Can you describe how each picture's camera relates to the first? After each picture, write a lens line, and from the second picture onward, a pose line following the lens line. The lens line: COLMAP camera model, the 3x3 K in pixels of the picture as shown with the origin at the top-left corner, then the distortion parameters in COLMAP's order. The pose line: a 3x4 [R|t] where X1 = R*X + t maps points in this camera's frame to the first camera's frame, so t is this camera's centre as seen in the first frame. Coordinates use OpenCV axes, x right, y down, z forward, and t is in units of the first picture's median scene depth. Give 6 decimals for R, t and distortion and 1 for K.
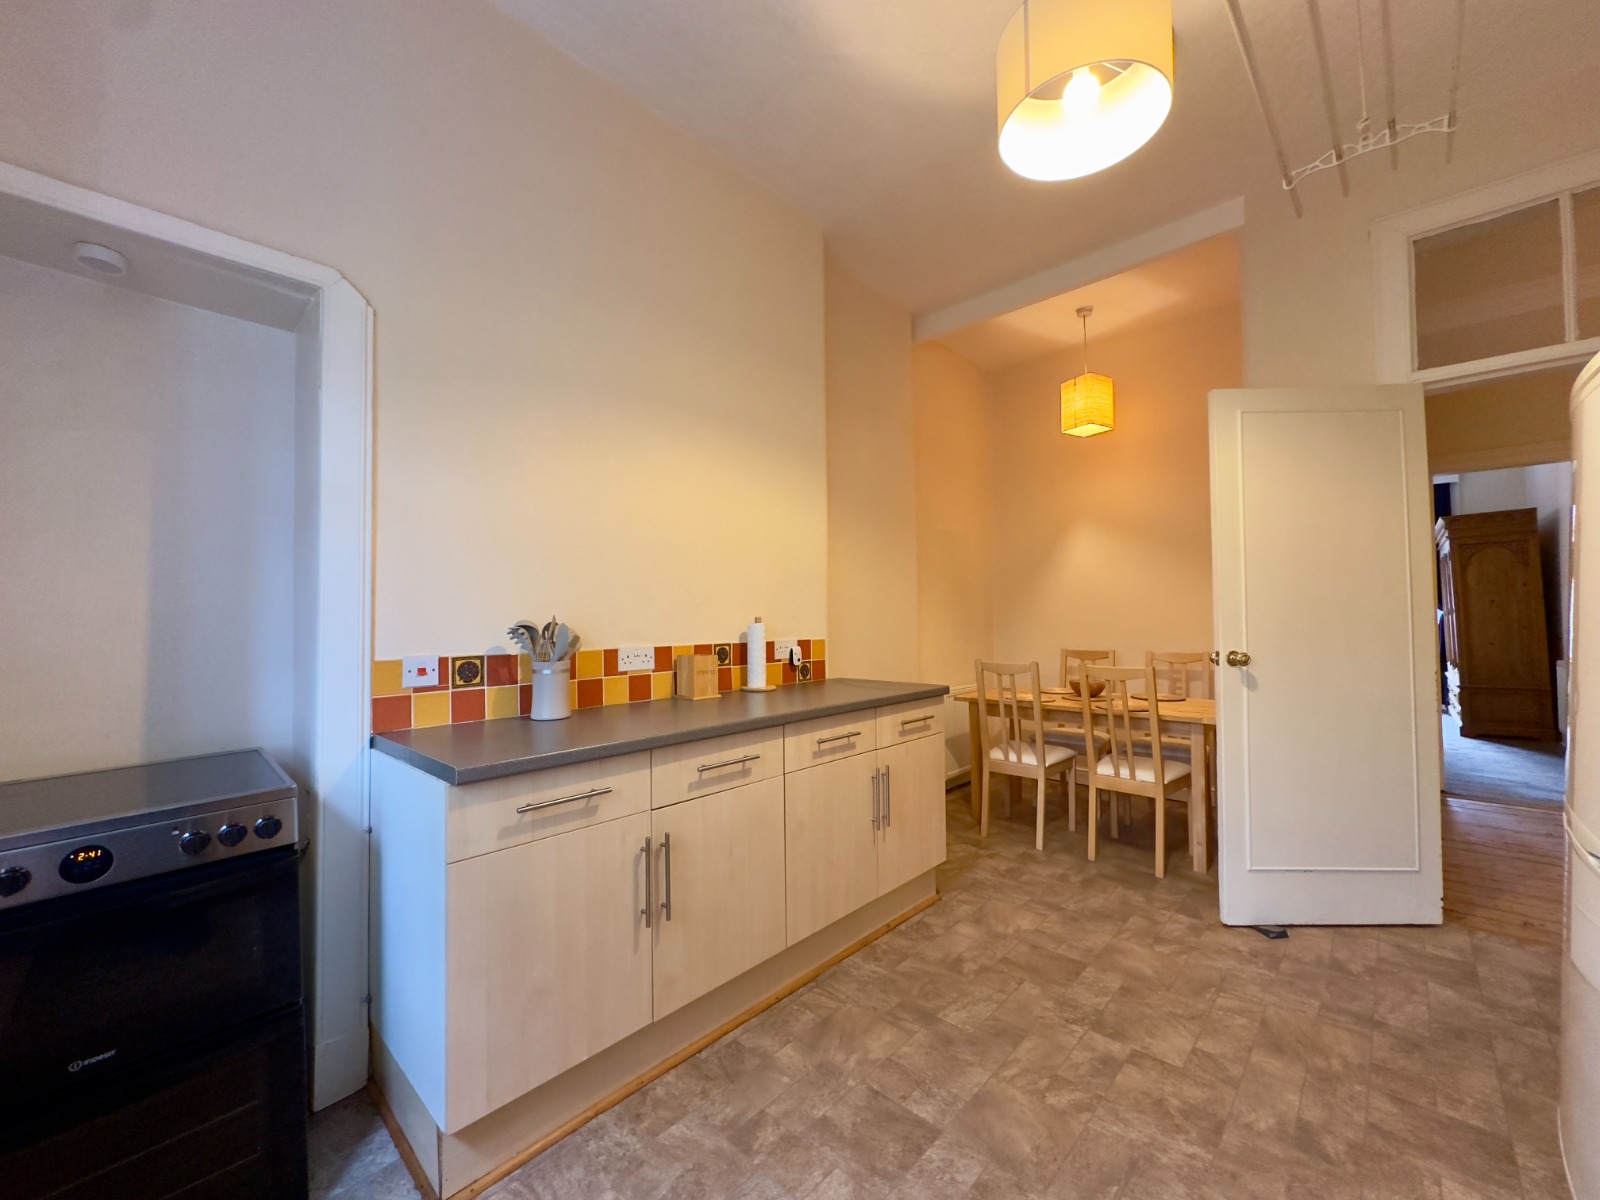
lens RADIAL K [[640.6, 0, 794.4], [0, 640.6, 597.5], [0, 0, 1]] dist [-0.001269, 0.000163]
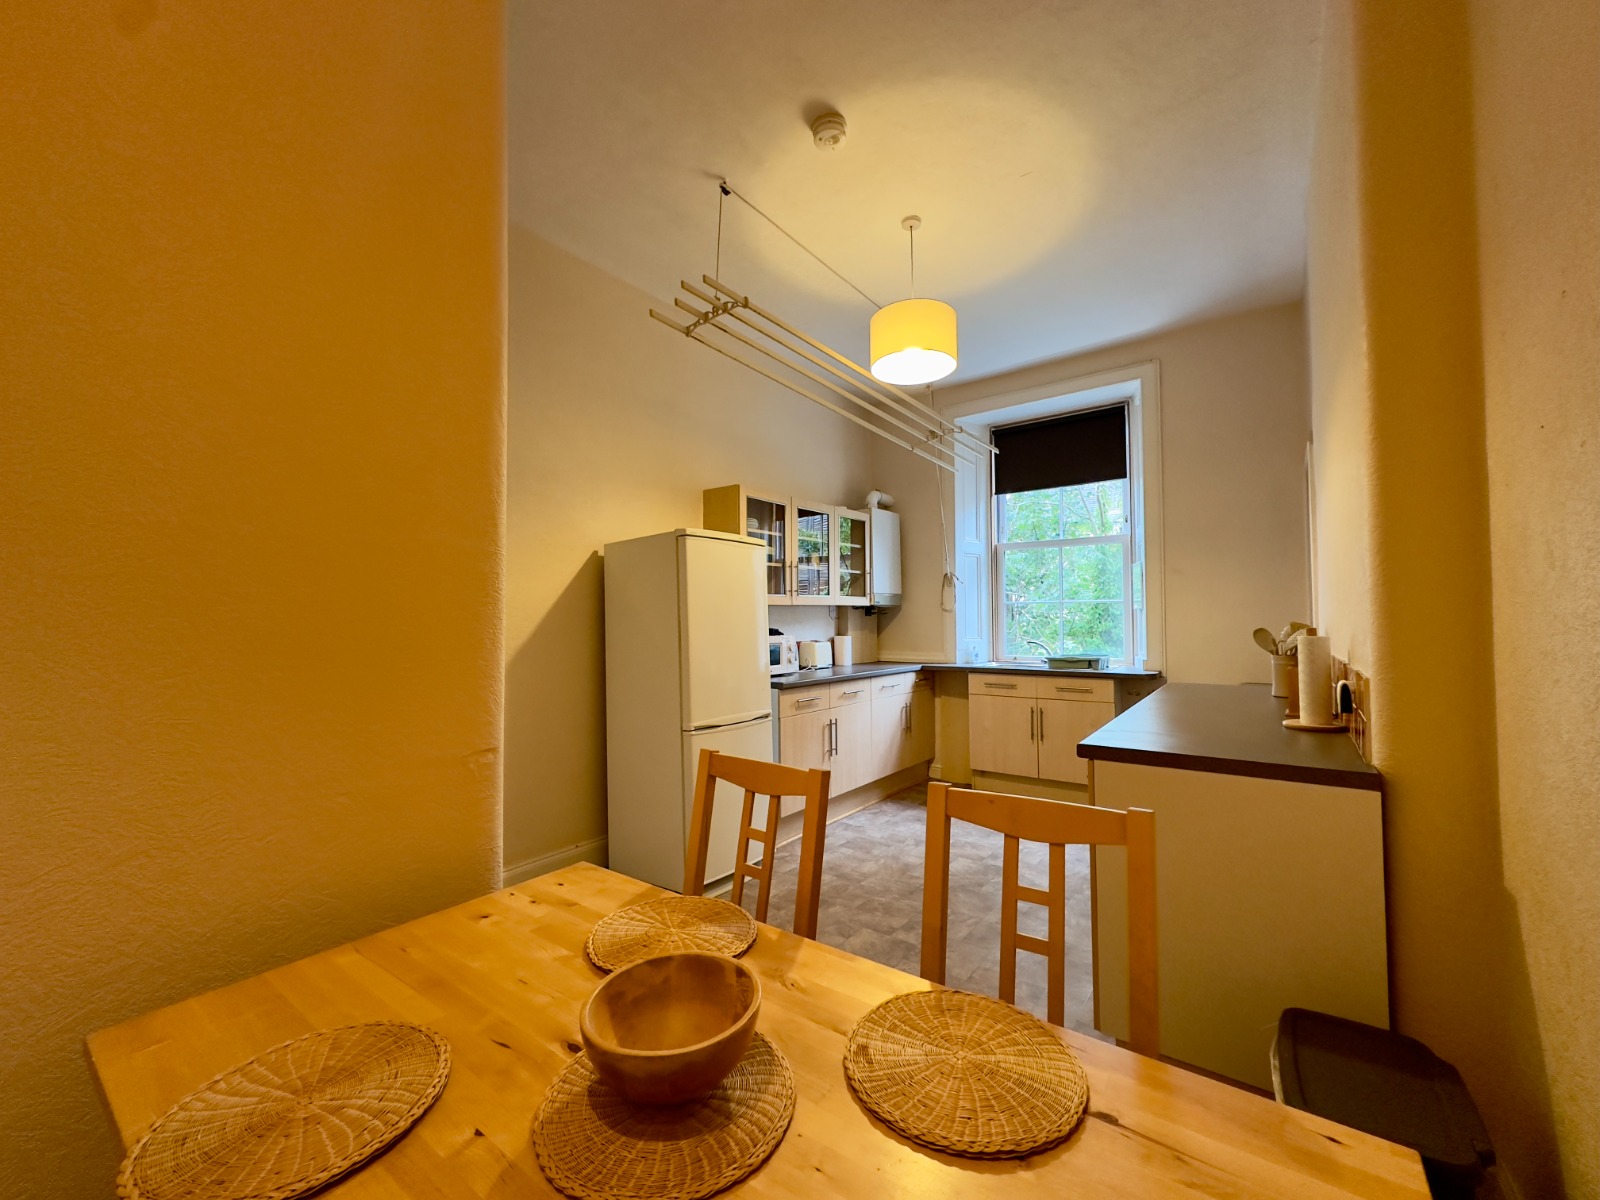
lens RADIAL K [[640.6, 0, 804.8], [0, 640.6, 604.1], [0, 0, 1]] dist [-0.001269, 0.000163]
pose [[-0.991647, 0.013972, -0.128225, 0.865974], [0.020988, 0.998346, -0.053527, 0.039914], [0.127265, -0.055771, -0.990300, 2.361997]]
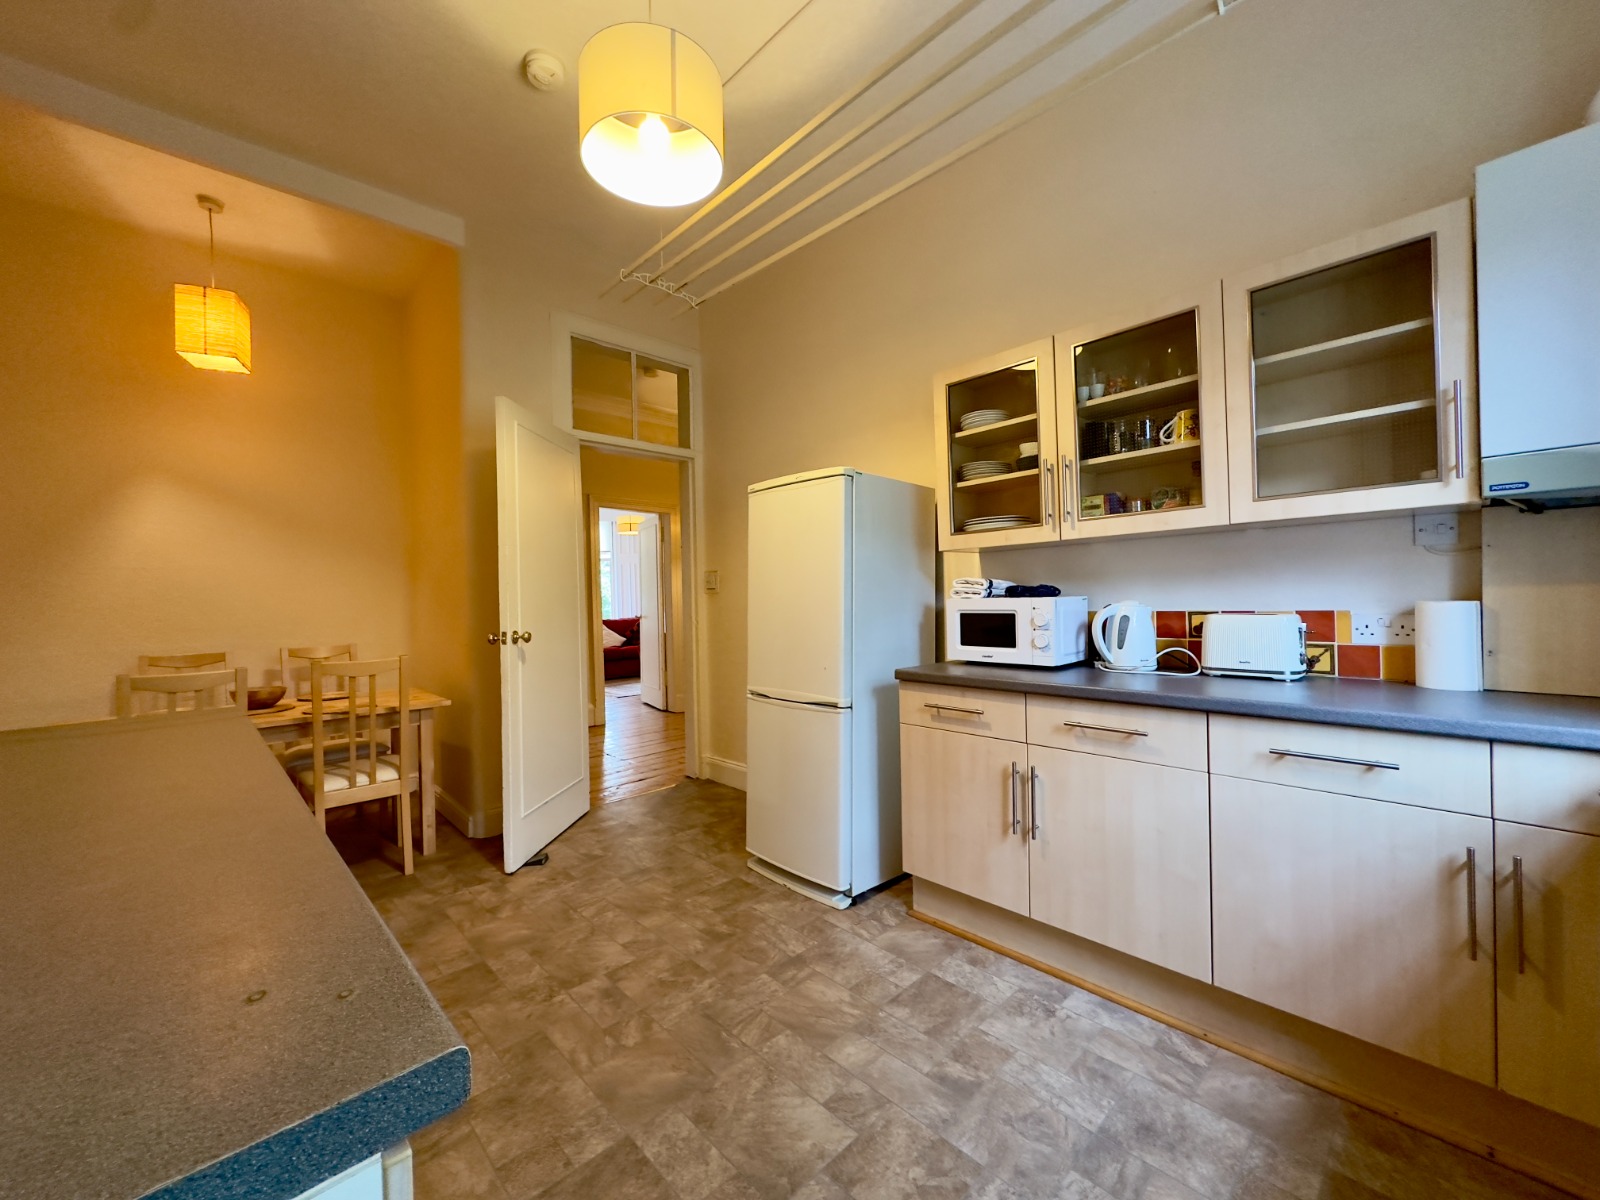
lens RADIAL K [[640.6, 0, 800.3], [0, 640.6, 603.8], [0, 0, 1]] dist [-0.001269, 0.000163]
pose [[0.049484, -0.003118, 0.998770, -0.574418], [-0.004571, 0.999984, 0.003348, 0.038082], [-0.998764, -0.004731, 0.049469, 0.580986]]
